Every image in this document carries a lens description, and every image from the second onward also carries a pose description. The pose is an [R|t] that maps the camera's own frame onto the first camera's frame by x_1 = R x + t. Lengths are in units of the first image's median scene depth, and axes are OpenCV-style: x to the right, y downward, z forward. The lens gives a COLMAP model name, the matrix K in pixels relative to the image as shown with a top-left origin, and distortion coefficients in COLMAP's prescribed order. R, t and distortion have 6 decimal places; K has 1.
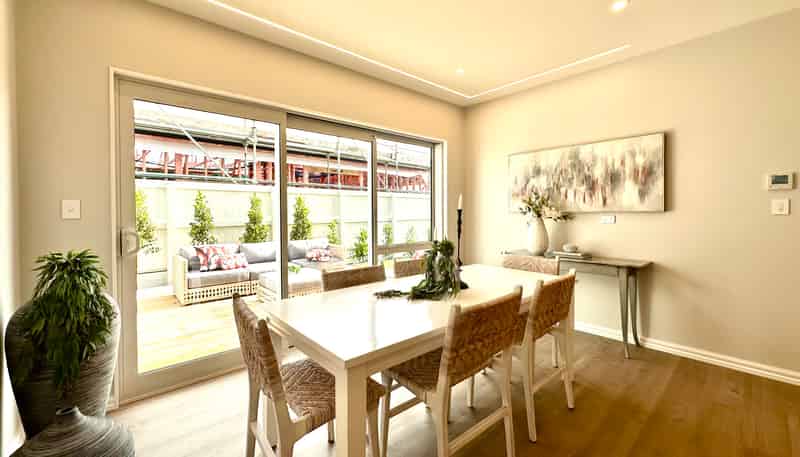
lens RADIAL K [[328.9, 0, 407.4], [0, 328.9, 214.5], [0, 0, 1]] dist [-0.000447, -0.000035]
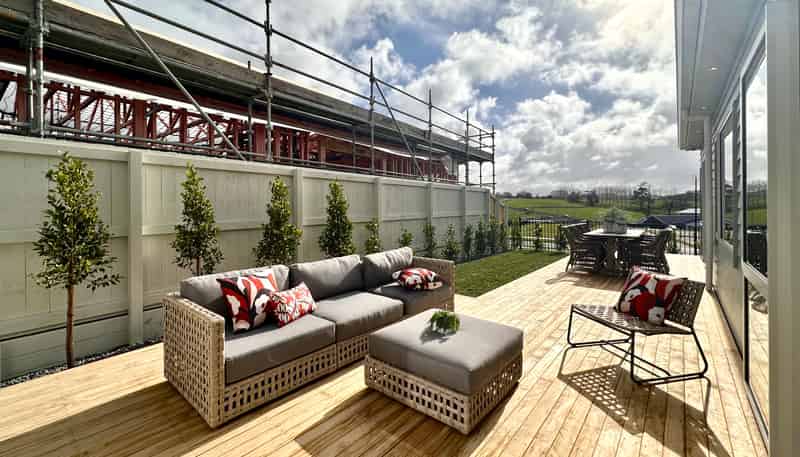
lens RADIAL K [[331.7, 0, 397.3], [0, 331.7, 206.9], [0, 0, 1]] dist [0.000042, 0.000033]
pose [[0.990713, -0.002277, 0.135948, -0.395720], [0.003772, 0.999935, -0.010741, 0.001641], [-0.135915, 0.011154, 0.990658, 0.426998]]
